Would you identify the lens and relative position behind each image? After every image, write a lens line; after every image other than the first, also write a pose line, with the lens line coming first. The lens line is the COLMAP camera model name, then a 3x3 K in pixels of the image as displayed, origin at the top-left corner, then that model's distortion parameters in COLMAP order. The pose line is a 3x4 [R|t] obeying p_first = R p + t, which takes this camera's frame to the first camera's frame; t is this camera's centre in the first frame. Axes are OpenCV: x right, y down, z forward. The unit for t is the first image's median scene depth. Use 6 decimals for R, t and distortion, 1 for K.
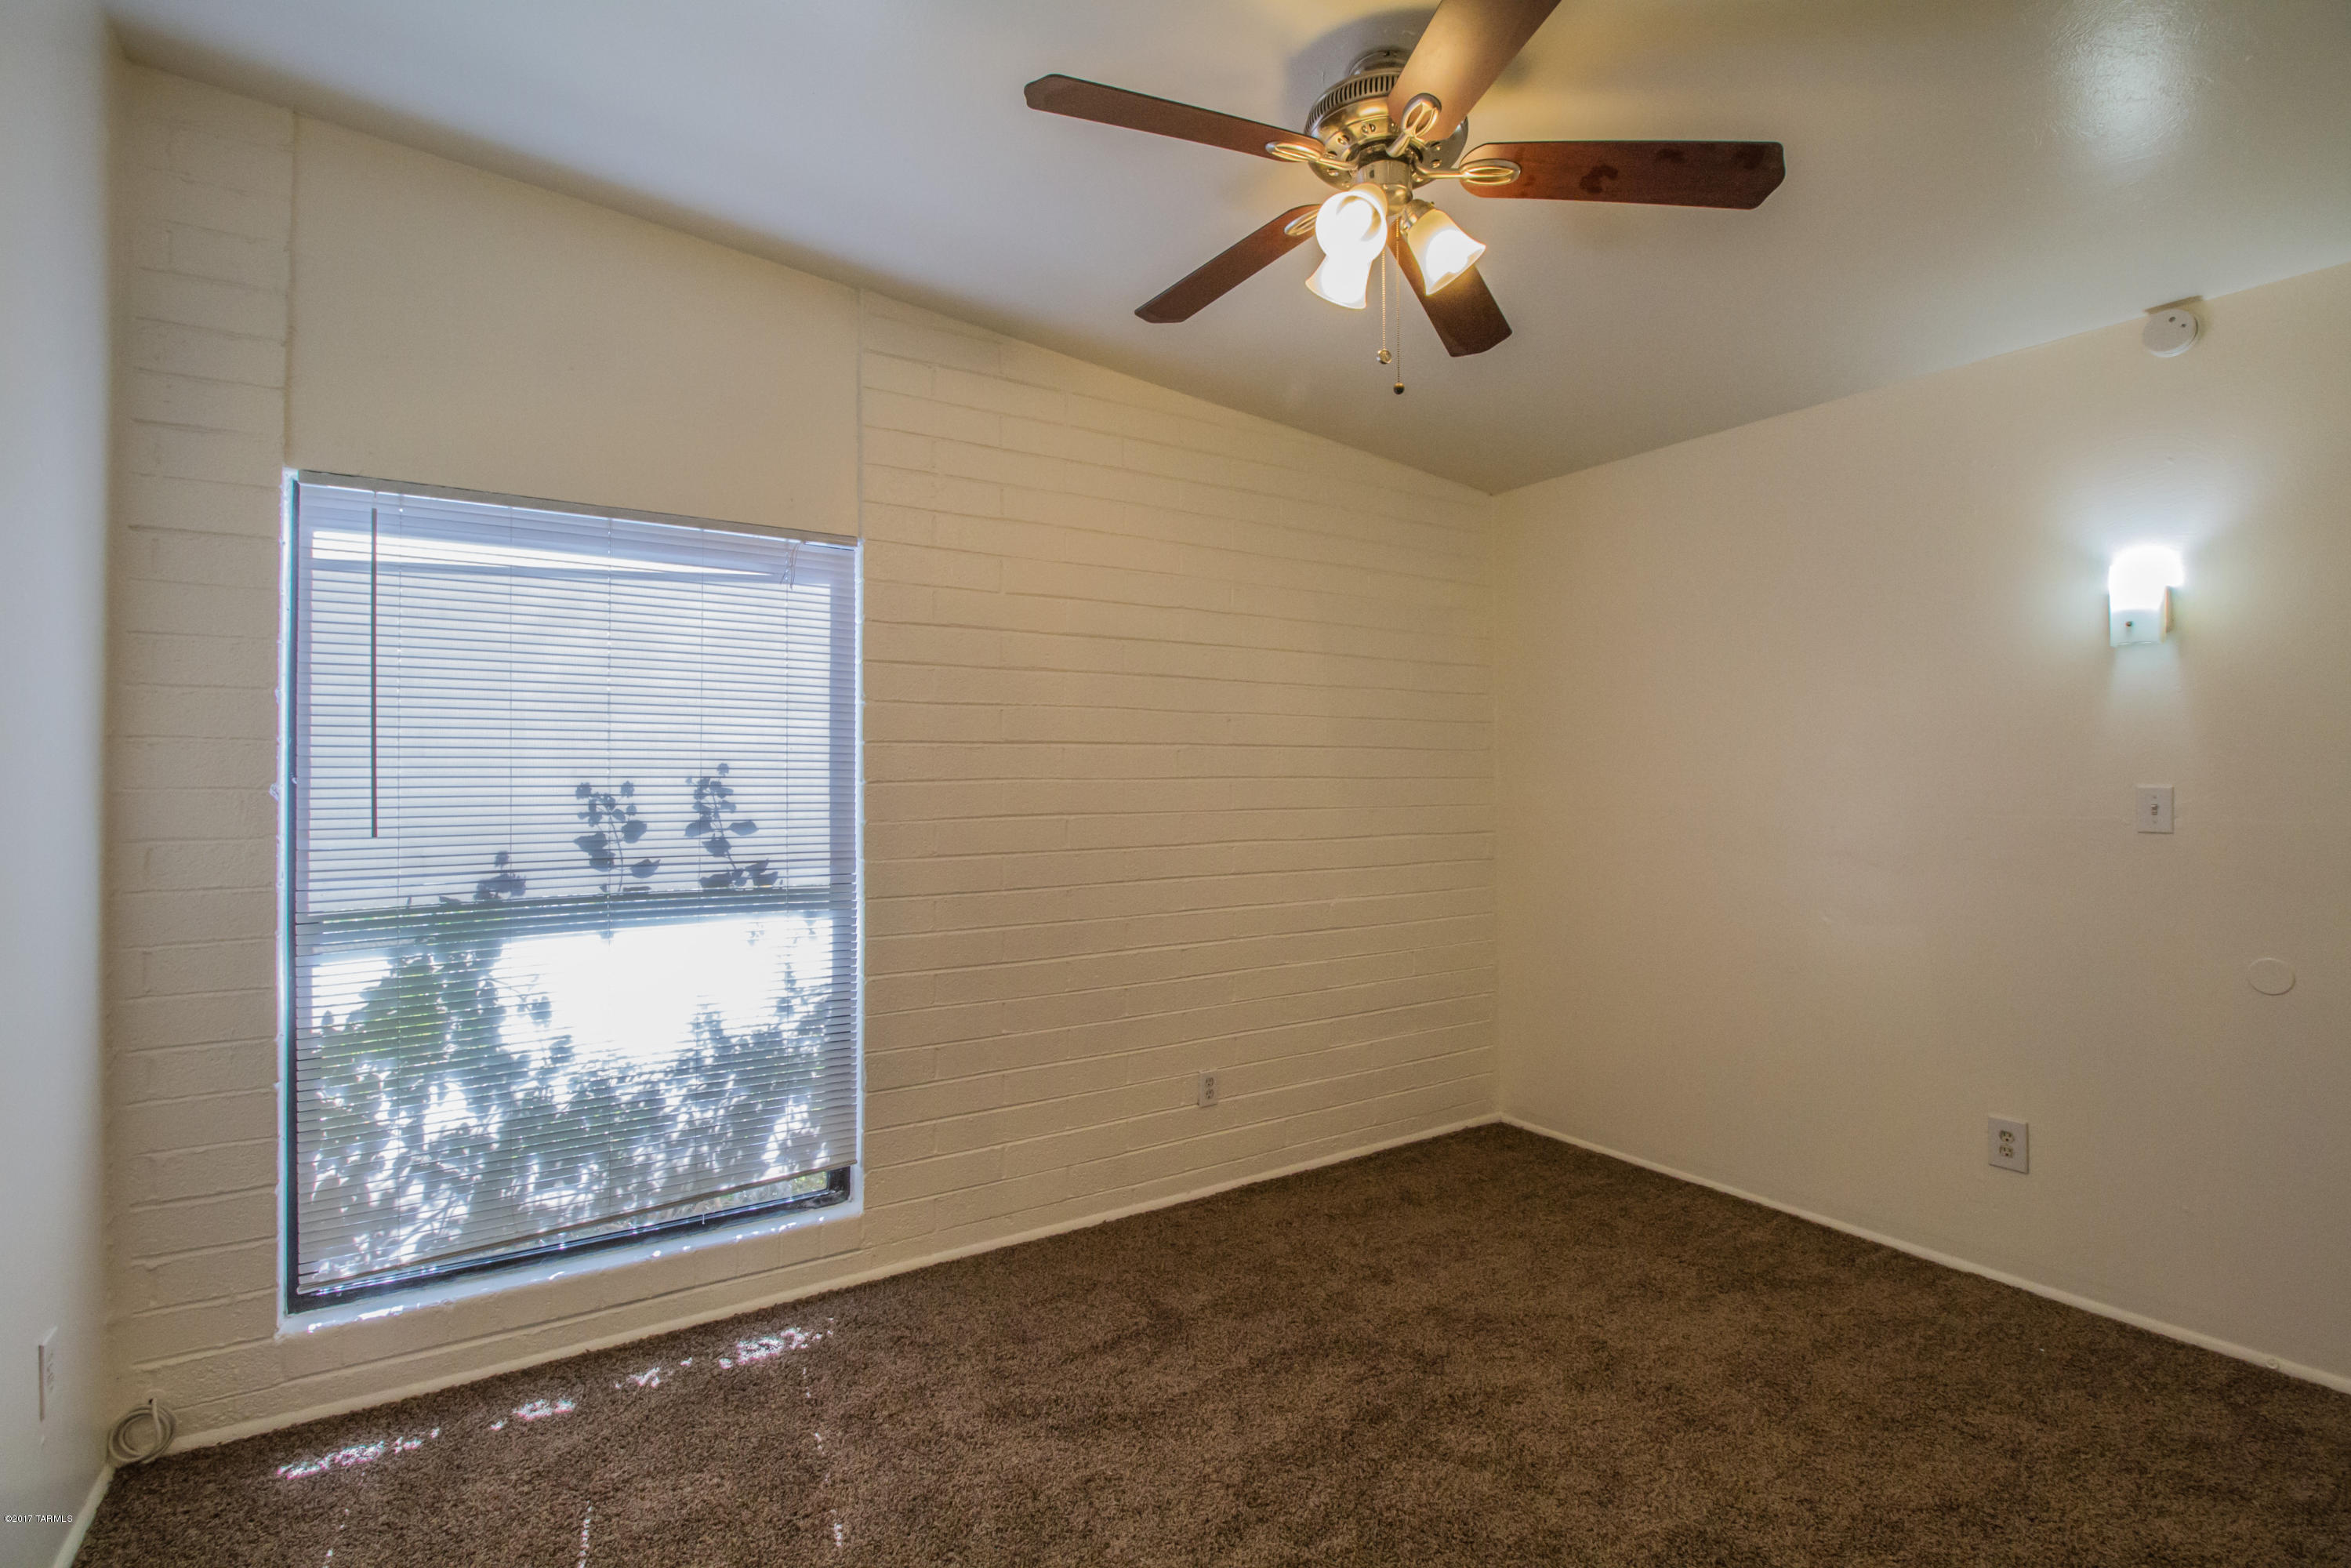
lens RADIAL K [[1100.0, 0, 1175.5], [0, 1100.0, 784.0], [0, 0, 1]] dist [0.011377, -0.015883]
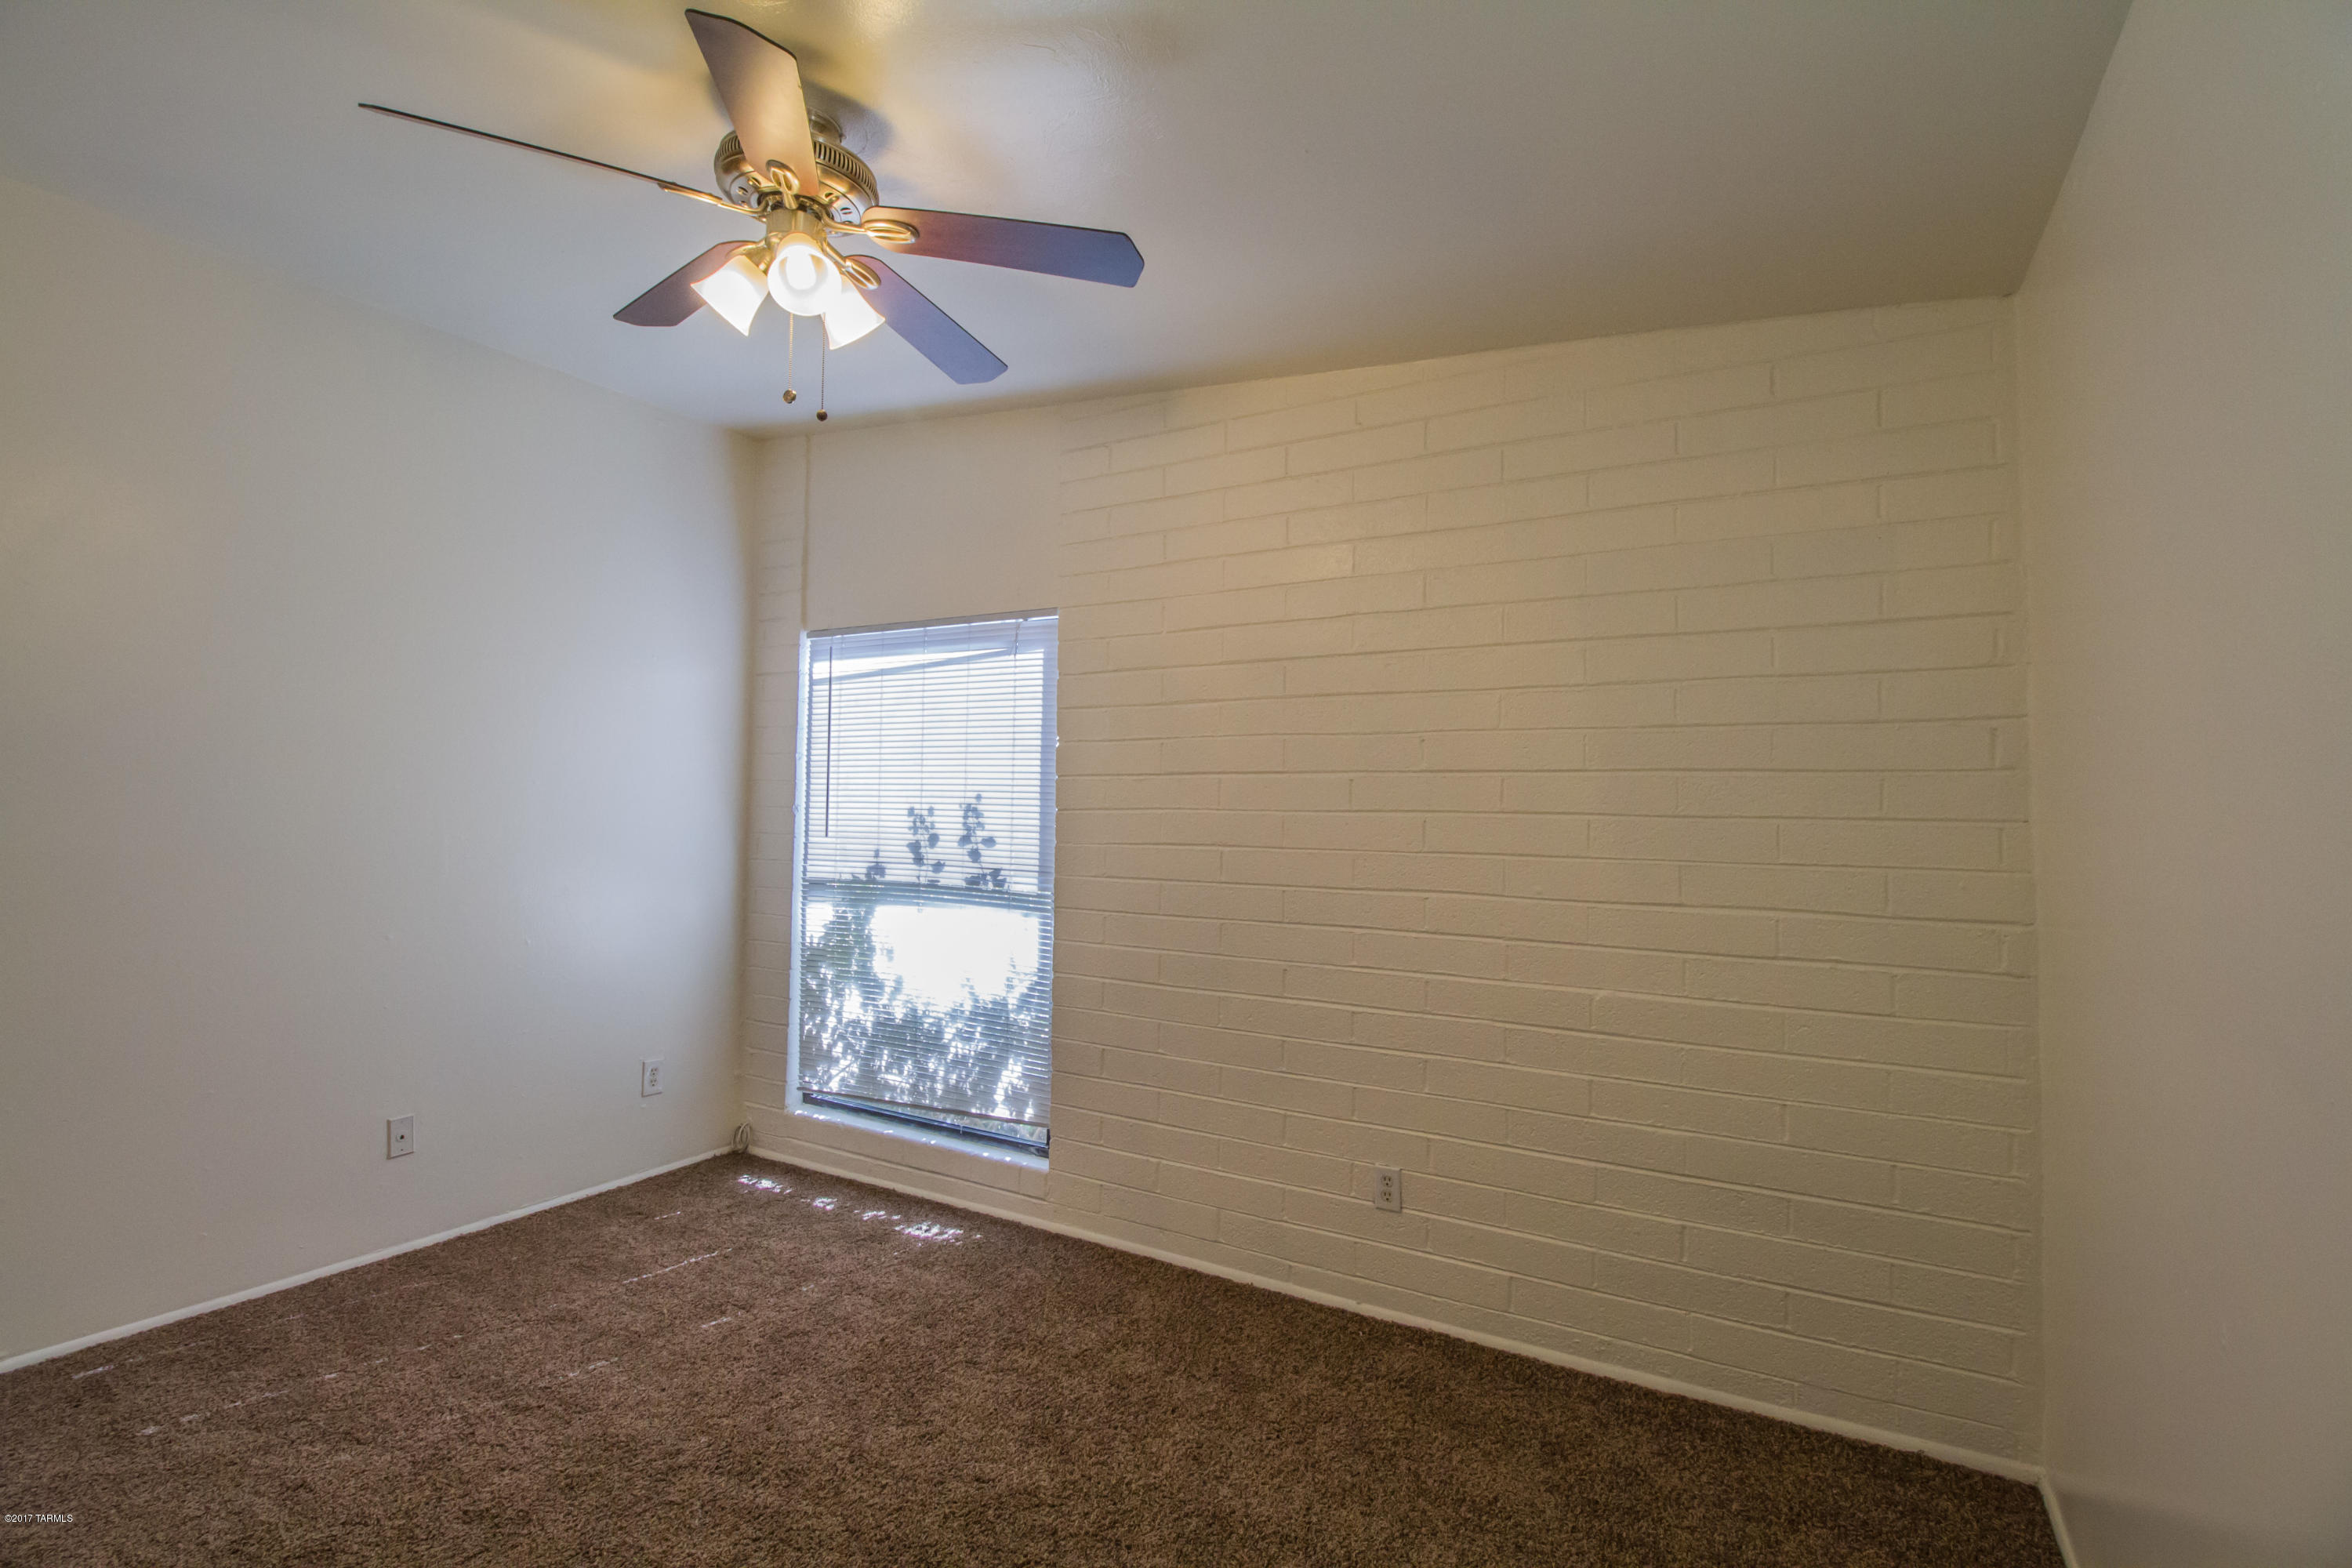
lens RADIAL K [[1100.4, 0, 1176.0], [0, 1100.4, 784.0], [0, 0, 1]] dist [0.011377, -0.015883]
pose [[0.433986, -0.005741, -0.900901, 0.947639], [-0.016860, 0.999753, -0.014493, -0.015915], [0.900762, 0.021479, 0.433782, 0.660754]]
